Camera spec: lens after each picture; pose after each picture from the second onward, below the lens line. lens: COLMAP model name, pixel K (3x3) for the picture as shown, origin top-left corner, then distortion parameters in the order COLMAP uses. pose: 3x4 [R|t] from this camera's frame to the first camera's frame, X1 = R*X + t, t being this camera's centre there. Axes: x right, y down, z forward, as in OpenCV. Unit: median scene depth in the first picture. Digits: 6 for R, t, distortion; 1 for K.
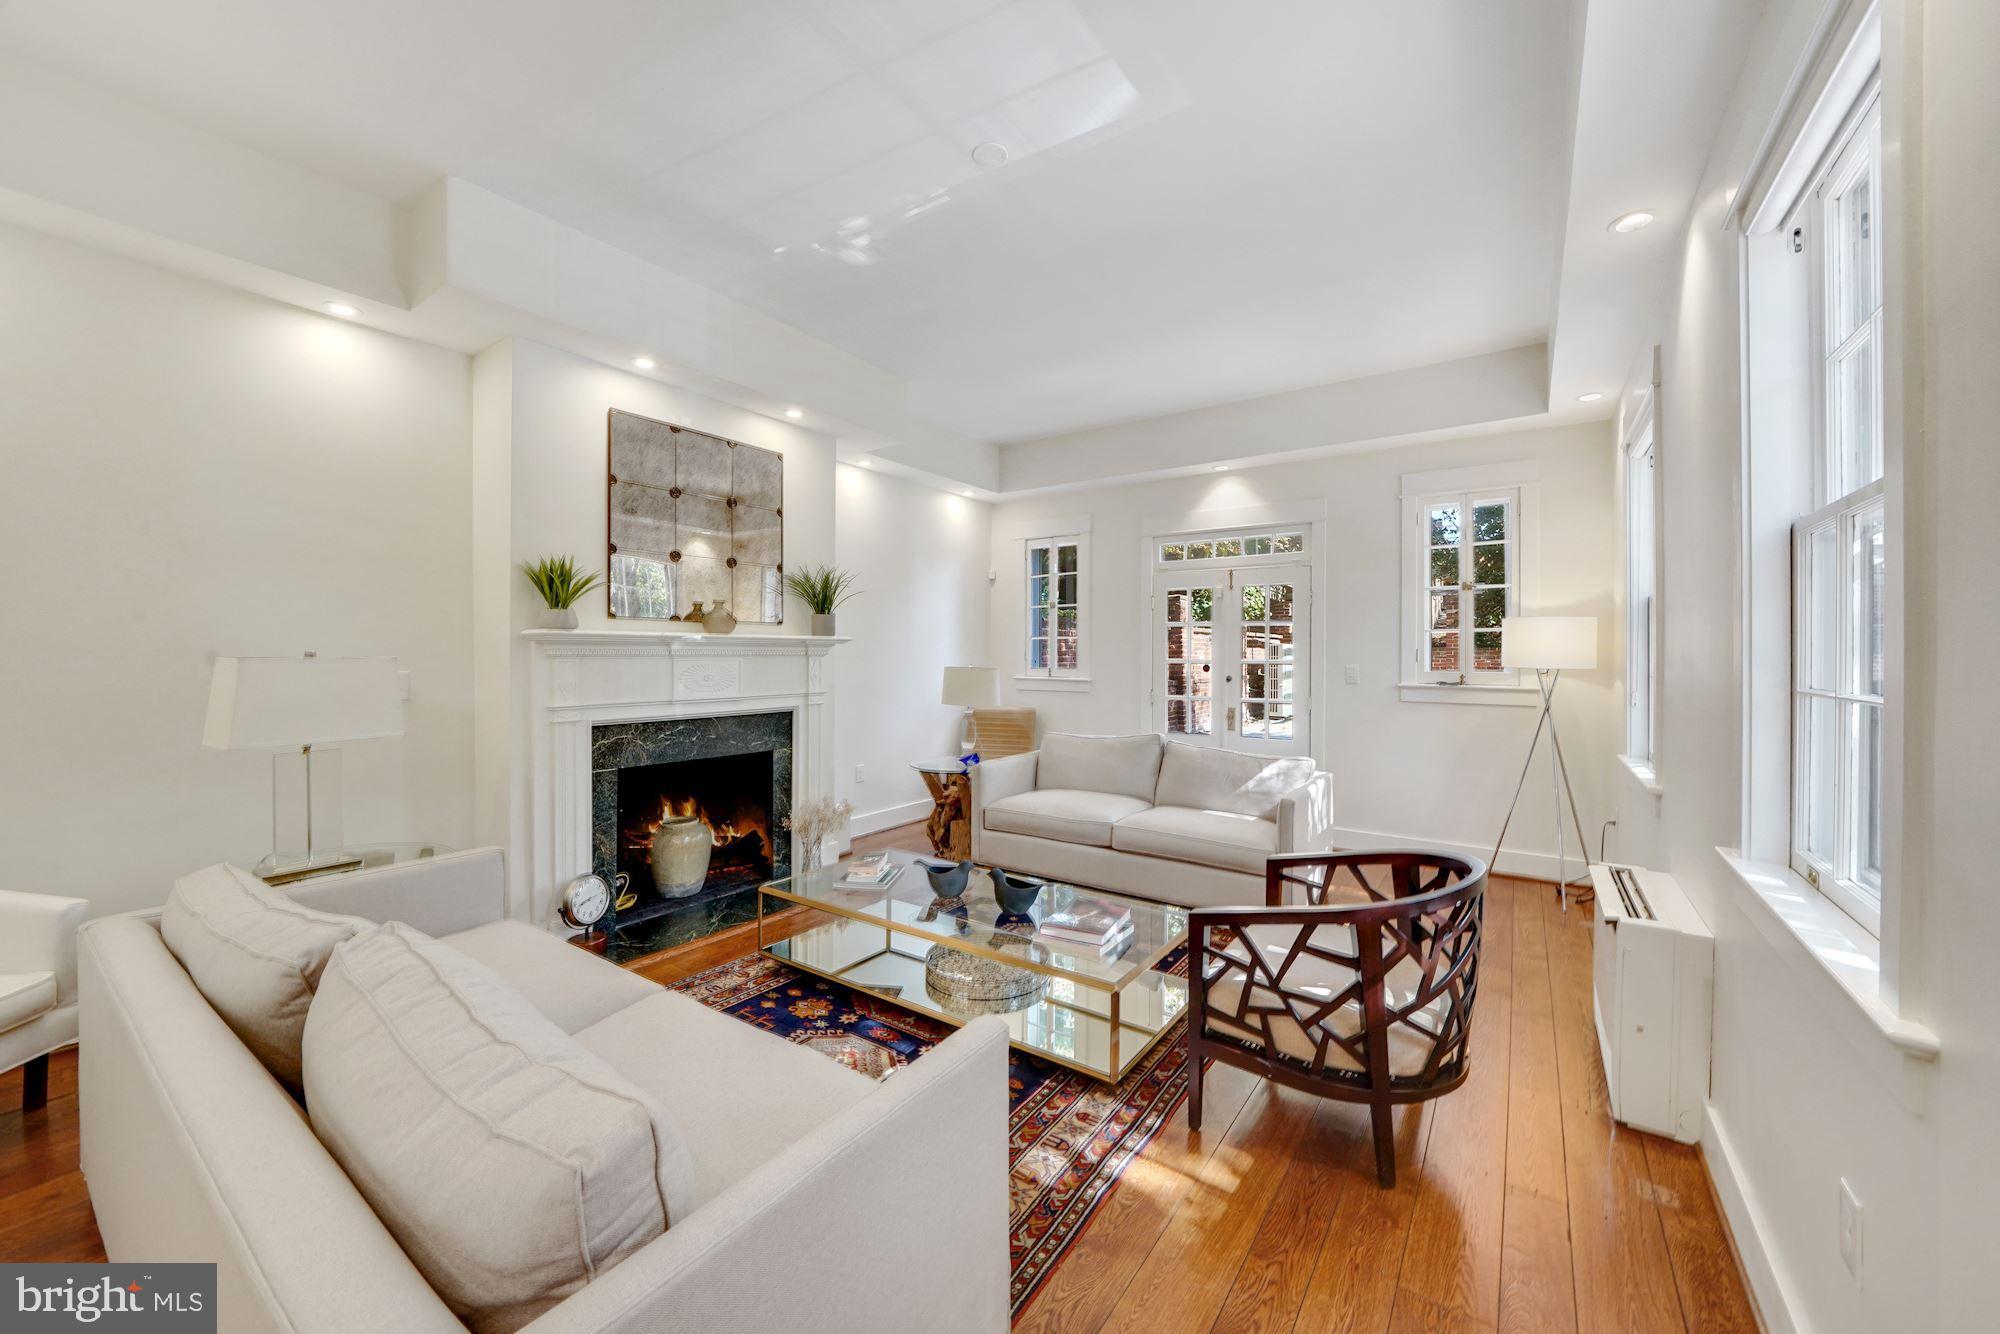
lens RADIAL K [[747.3, 0, 1021.2], [0, 747.3, 654.5], [0, 0, 1]] dist [-0.015382, -0.000488]
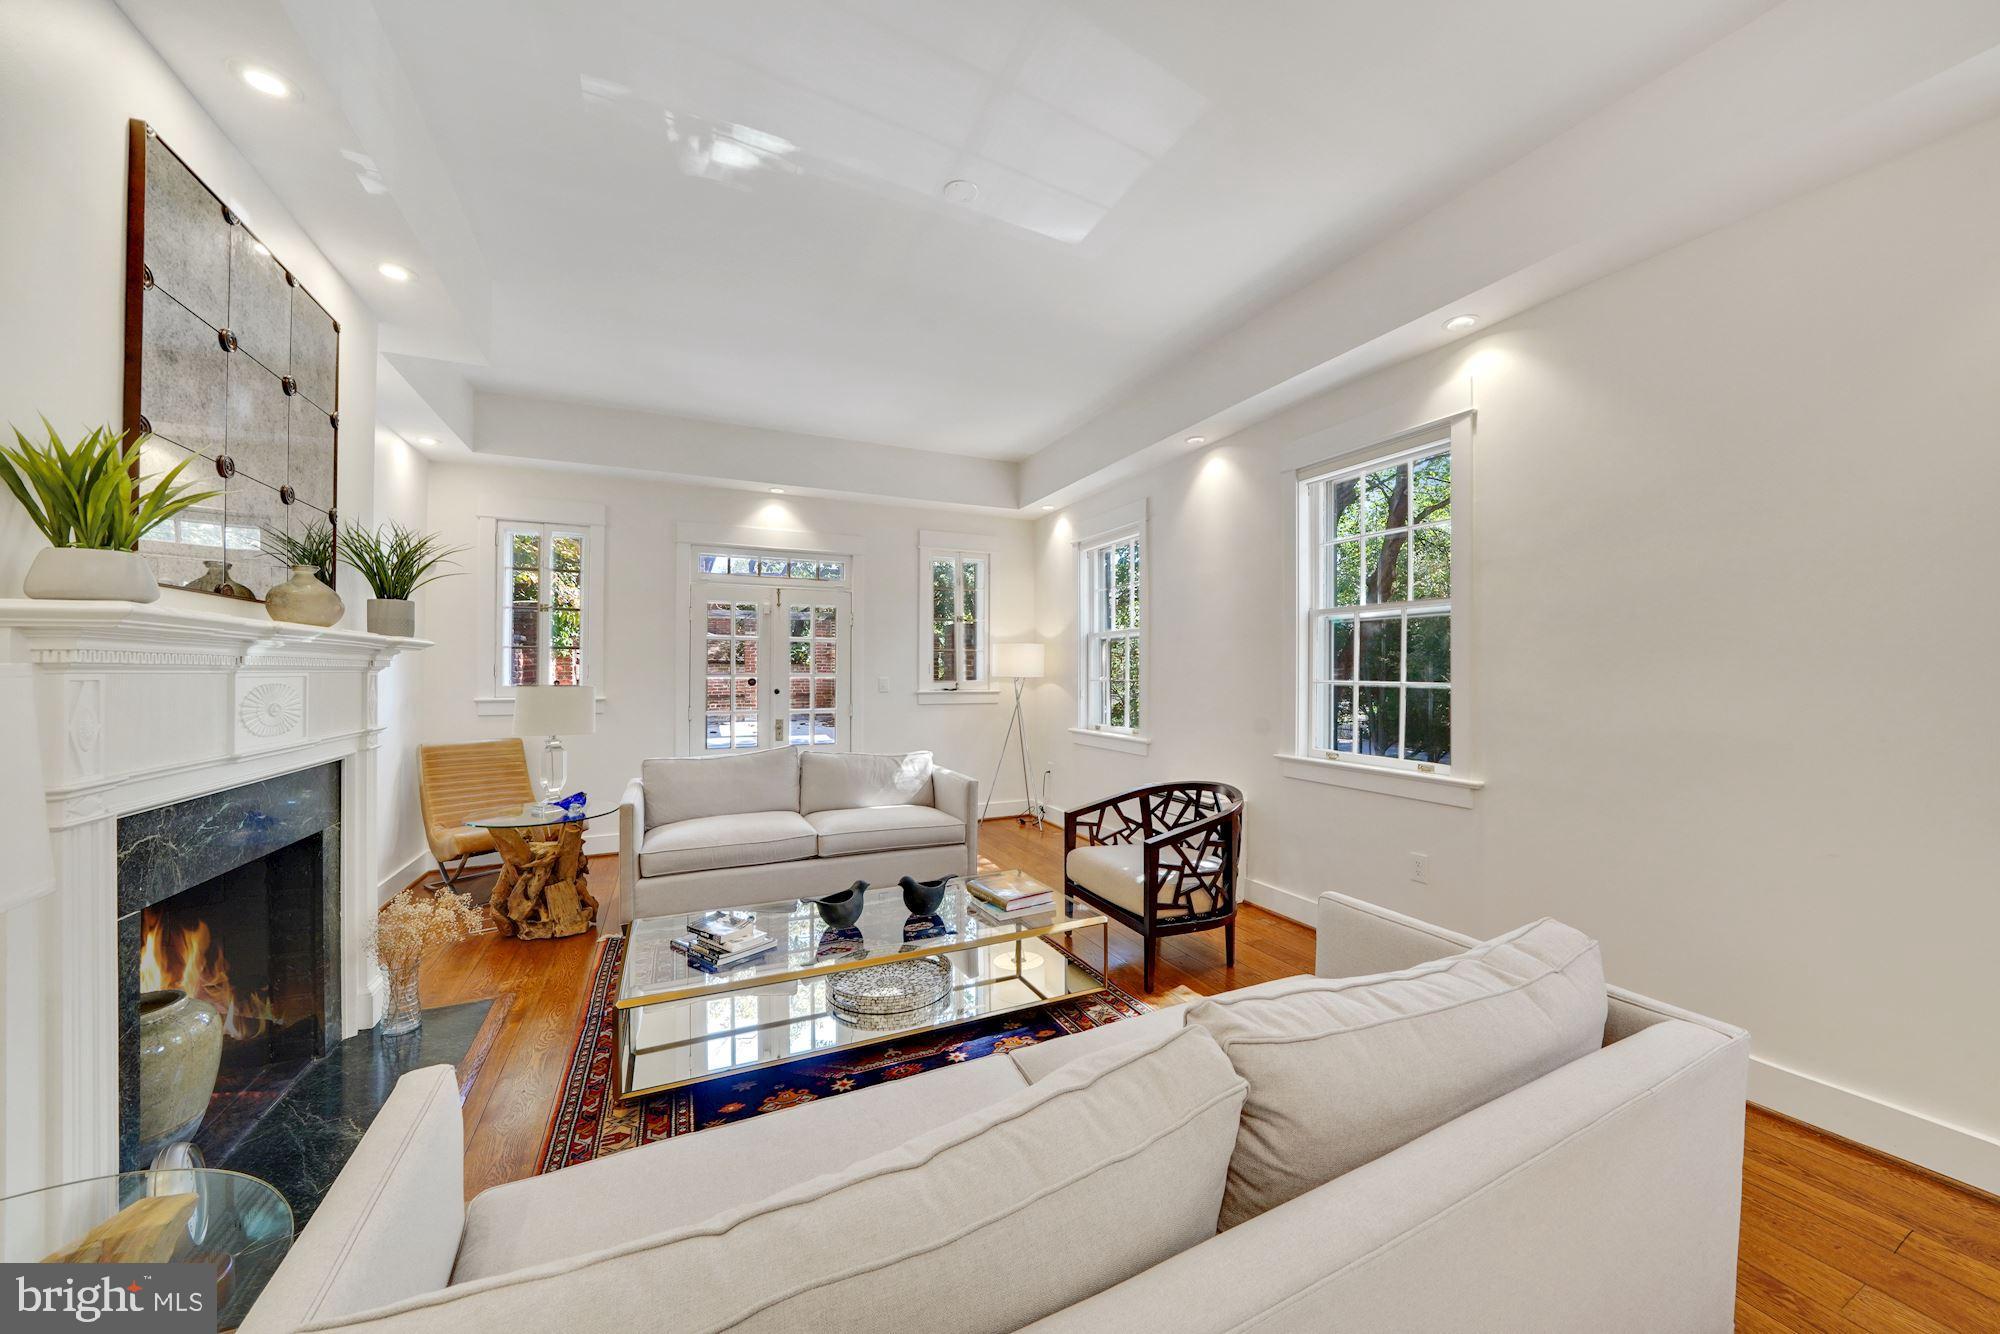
lens RADIAL K [[708.8, 0, 1017.8], [0, 708.8, 672.3], [0, 0, 1]] dist [-0.020354, 0.001572]
pose [[0.495332, -0.002182, 0.868701, -0.593616], [0.000932, 0.999998, 0.001980, 0.005628], [-0.868703, -0.000171, 0.495333, 0.293264]]
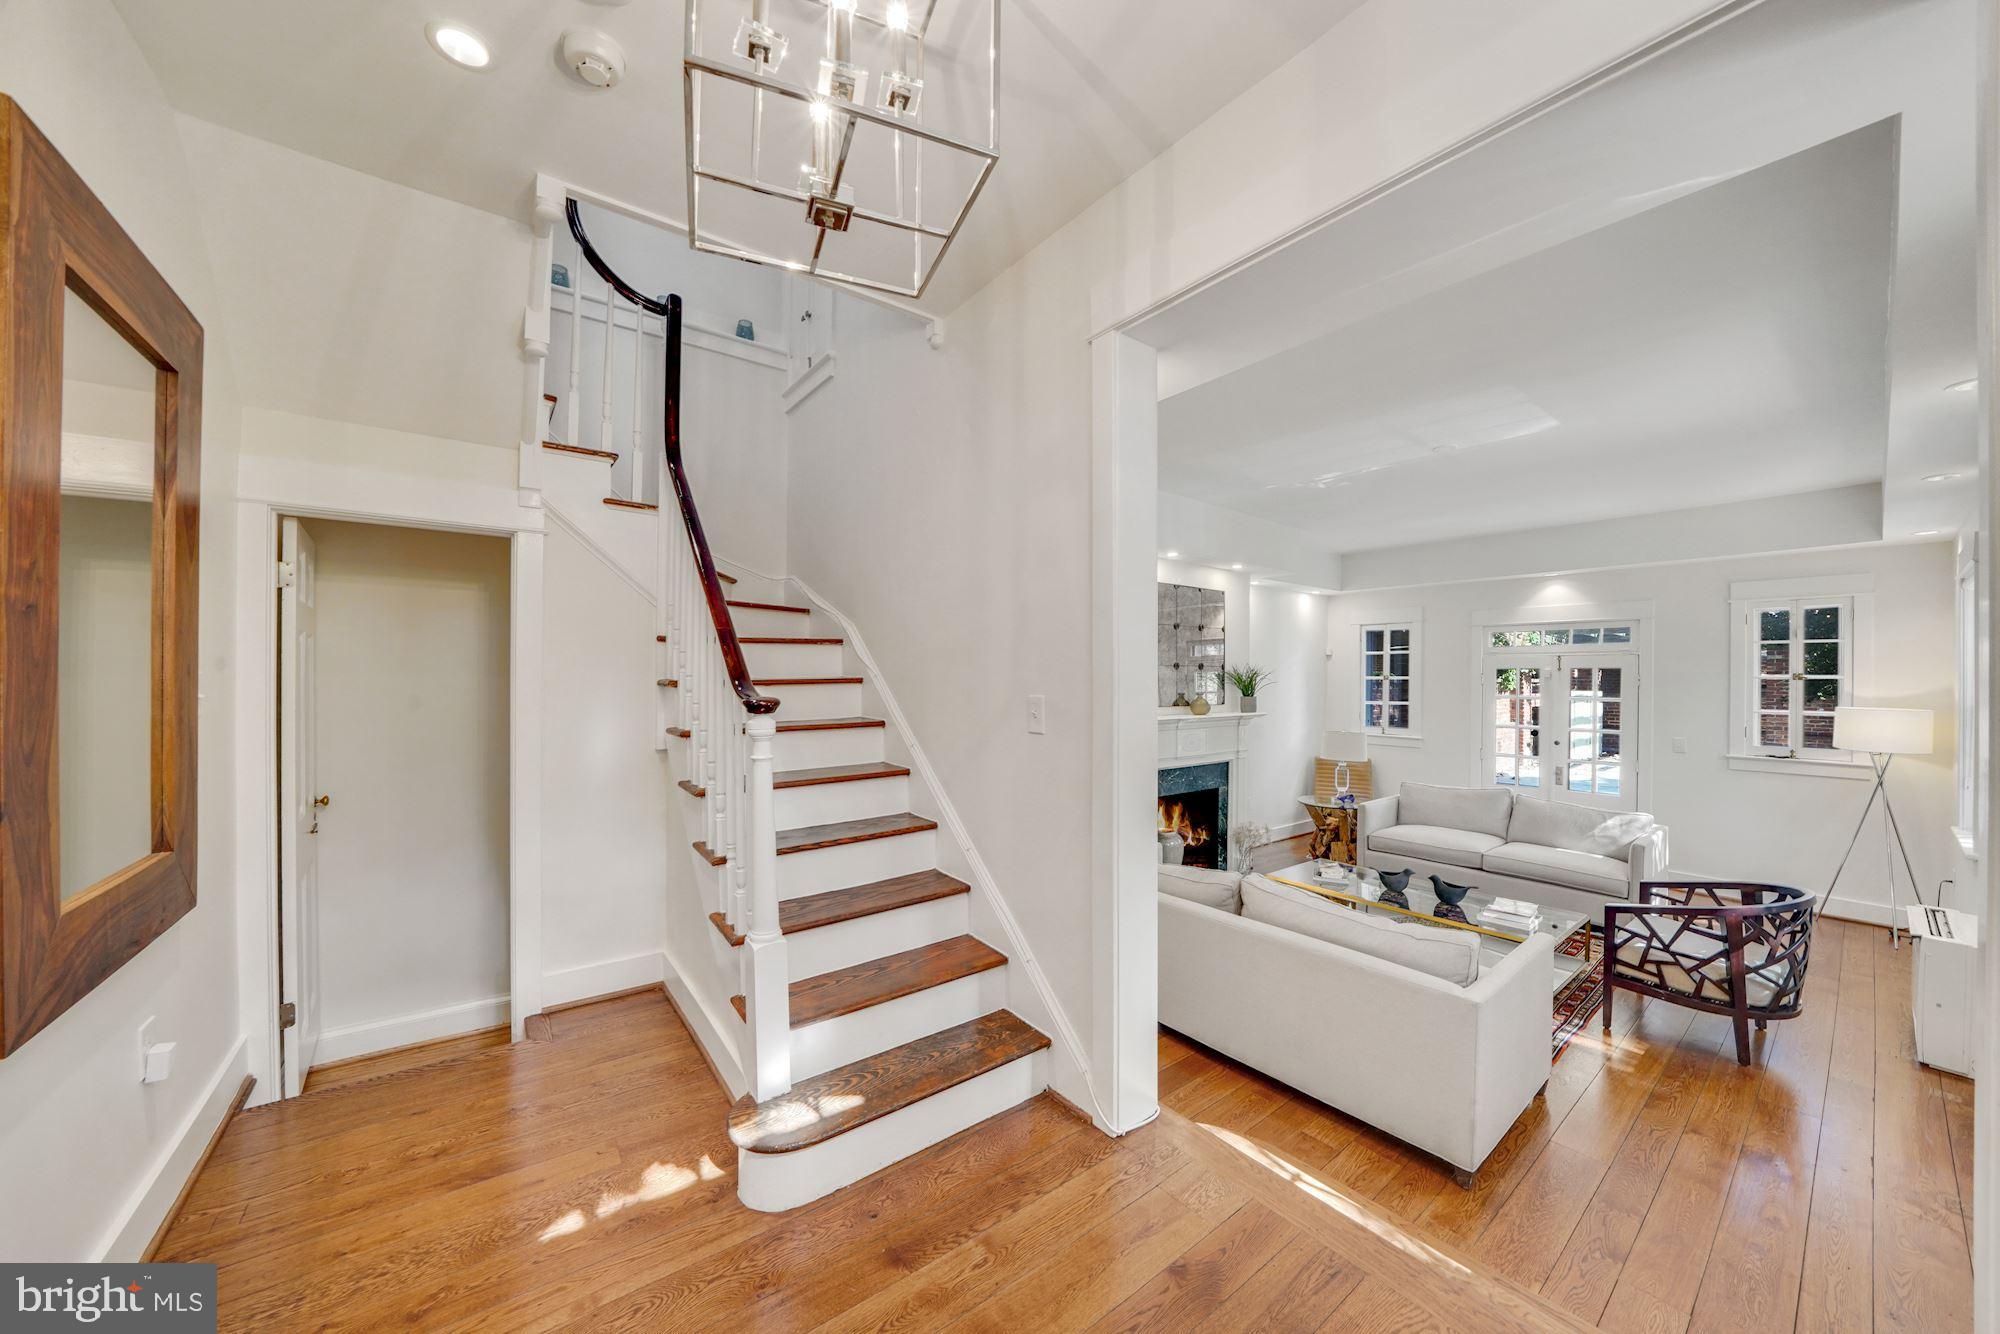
lens RADIAL K [[708.8, 0, 1011.6], [0, 708.8, 678.7], [0, 0, 1]] dist [-0.020354, 0.001572]
pose [[0.954271, 0.002927, -0.298928, -0.340235], [-0.002614, 0.999996, 0.001448, -0.104338], [0.298931, -0.000600, 0.954275, -0.546634]]
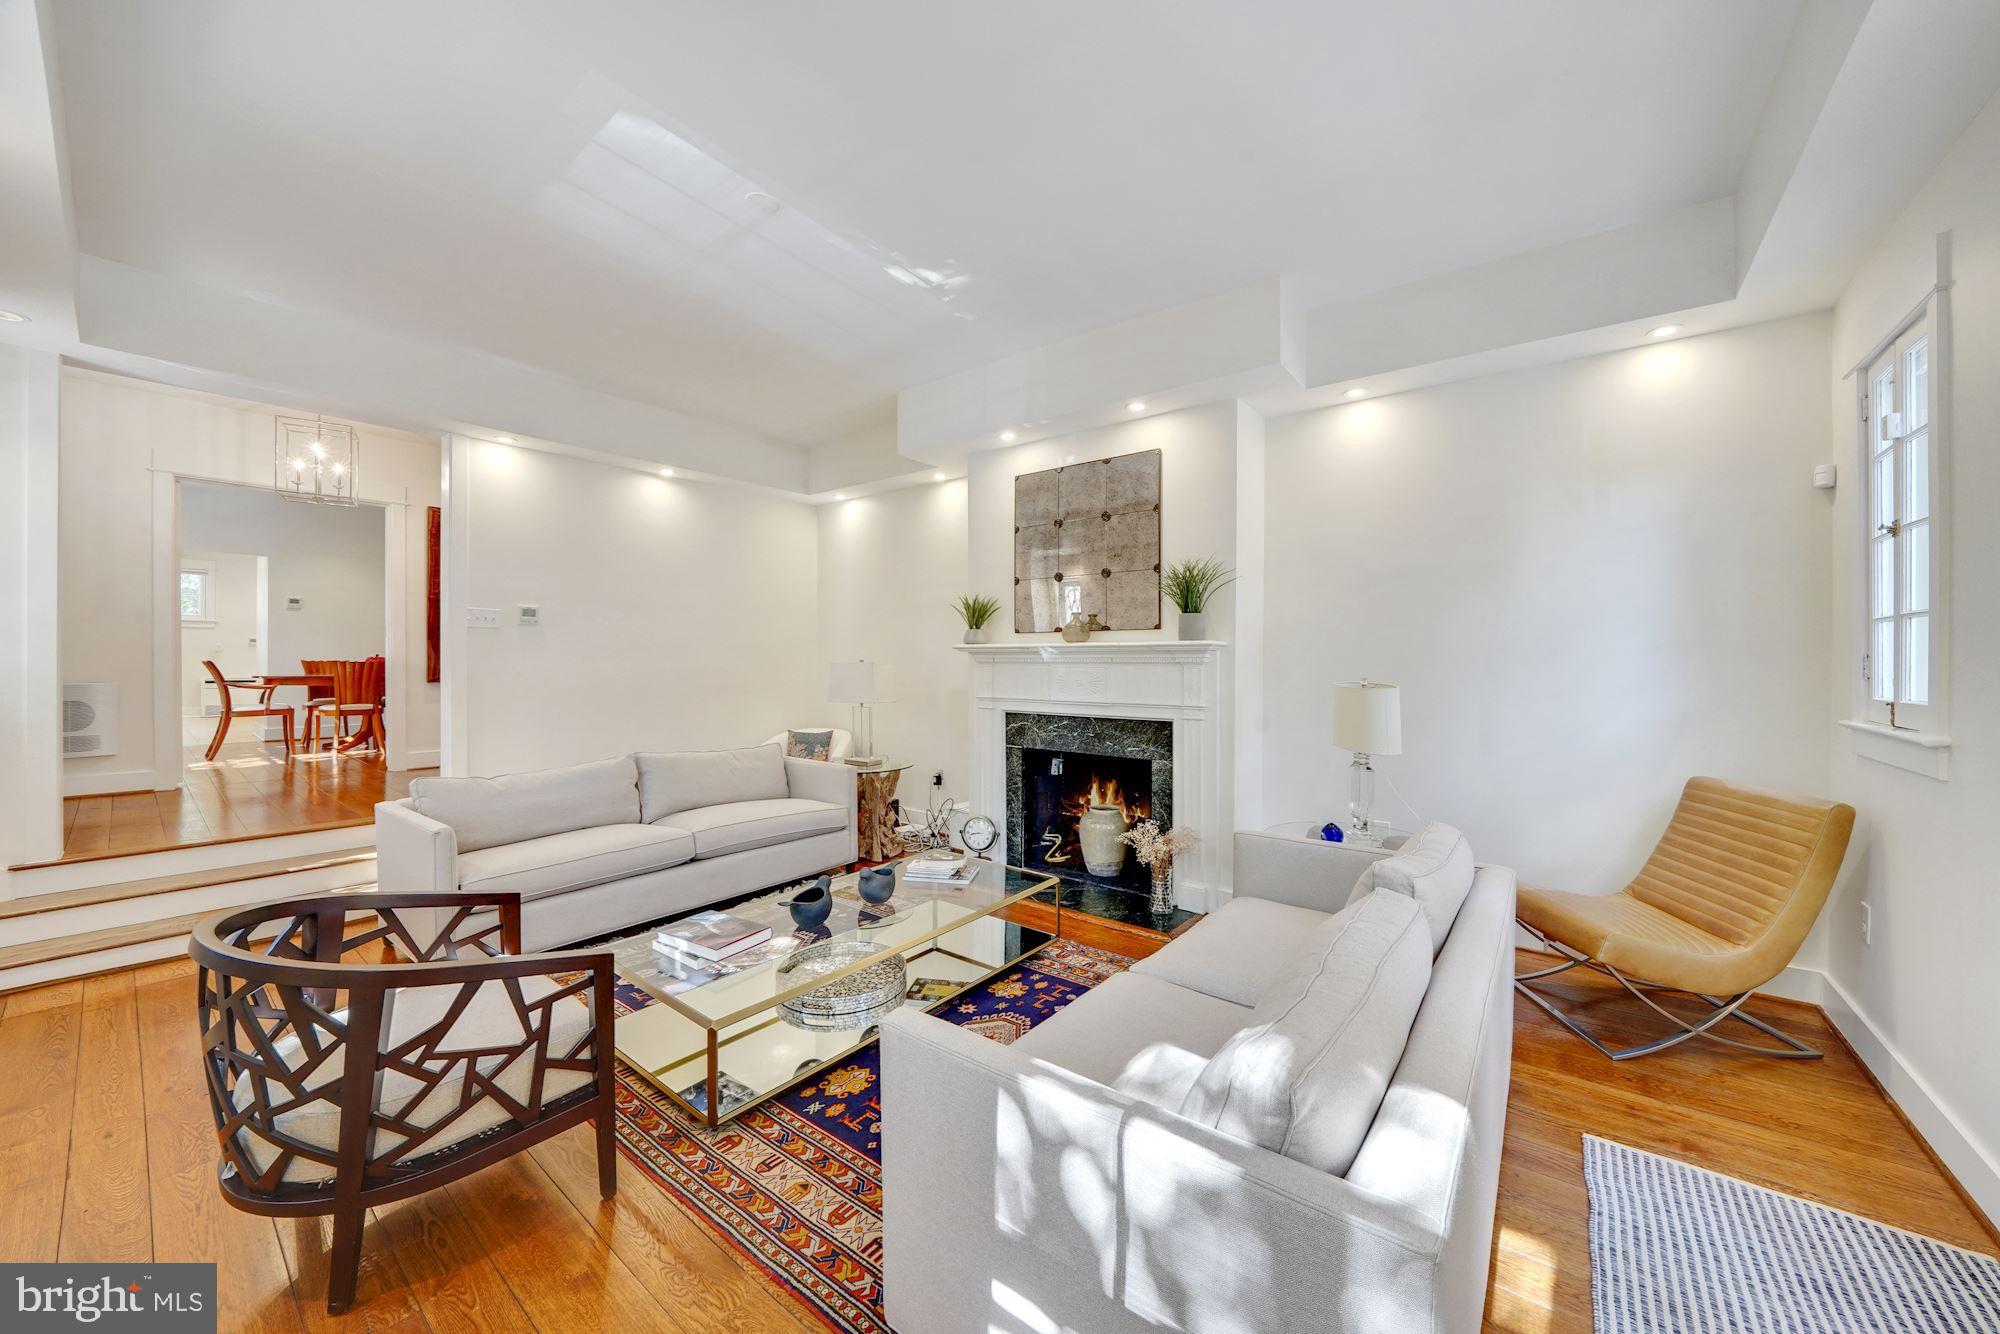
lens RADIAL K [[708.8, 0, 1010.1], [0, 708.8, 662.0], [0, 0, 1]] dist [-0.020354, 0.001572]
pose [[-0.057889, -0.005700, -0.998307, 0.654557], [-0.003342, 0.999979, -0.005515, 0.008807], [0.998317, 0.003017, -0.057907, 0.967973]]
